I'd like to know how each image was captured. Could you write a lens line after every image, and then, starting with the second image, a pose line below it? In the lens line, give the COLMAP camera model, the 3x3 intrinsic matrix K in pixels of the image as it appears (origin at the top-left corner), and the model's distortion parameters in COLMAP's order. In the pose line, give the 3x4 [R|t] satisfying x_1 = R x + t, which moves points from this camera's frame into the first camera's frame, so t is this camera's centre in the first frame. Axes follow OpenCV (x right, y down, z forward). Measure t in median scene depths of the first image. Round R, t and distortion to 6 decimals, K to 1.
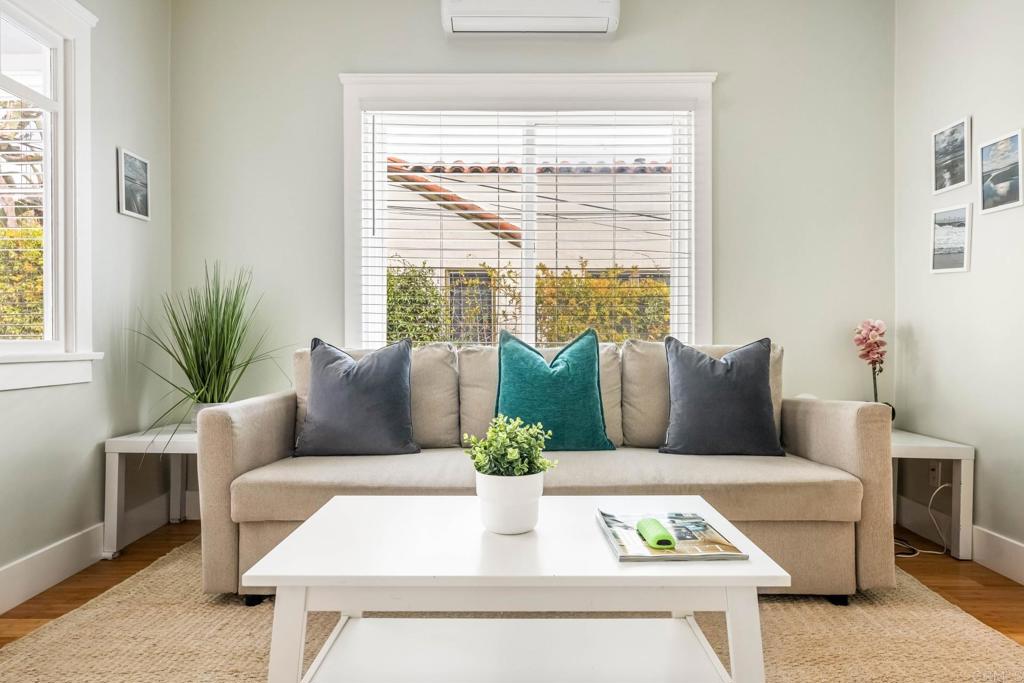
lens RADIAL K [[649.6, 0, 512.0], [0, 649.6, 341.5], [0, 0, 1]] dist [0.000004, -0.001823]
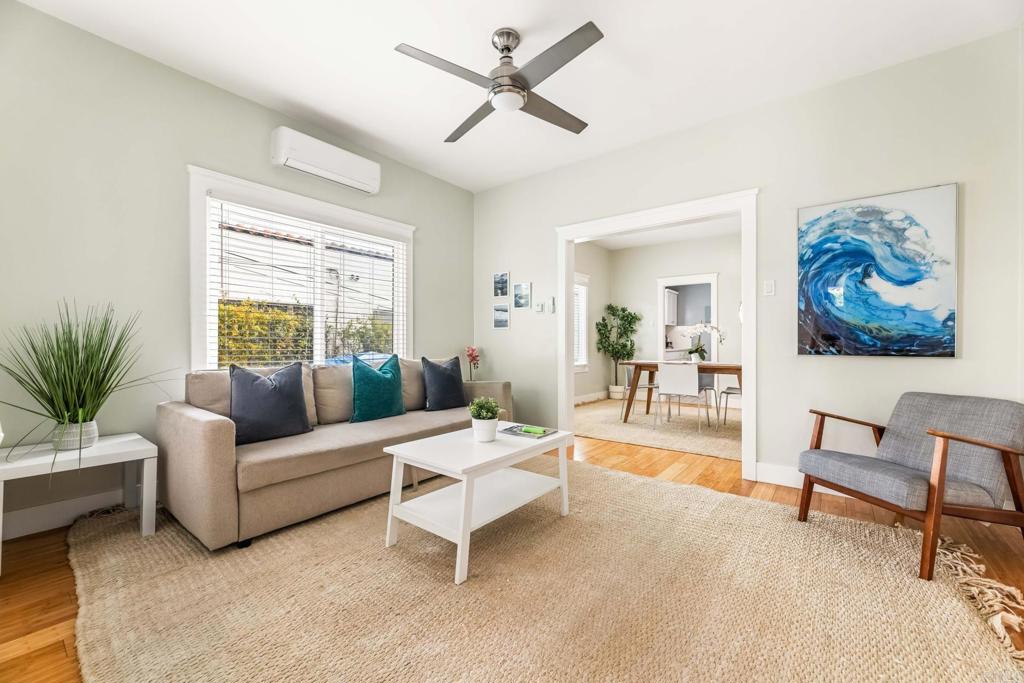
lens RADIAL K [[403.0, 0, 520.8], [0, 403.0, 338.0], [0, 0, 1]] dist [0.000975, 0.000055]
pose [[0.612955, 0.011543, 0.790033, -0.577602], [0.000260, 0.999890, -0.014810, -0.047262], [-0.790118, 0.009283, 0.612885, -0.060128]]
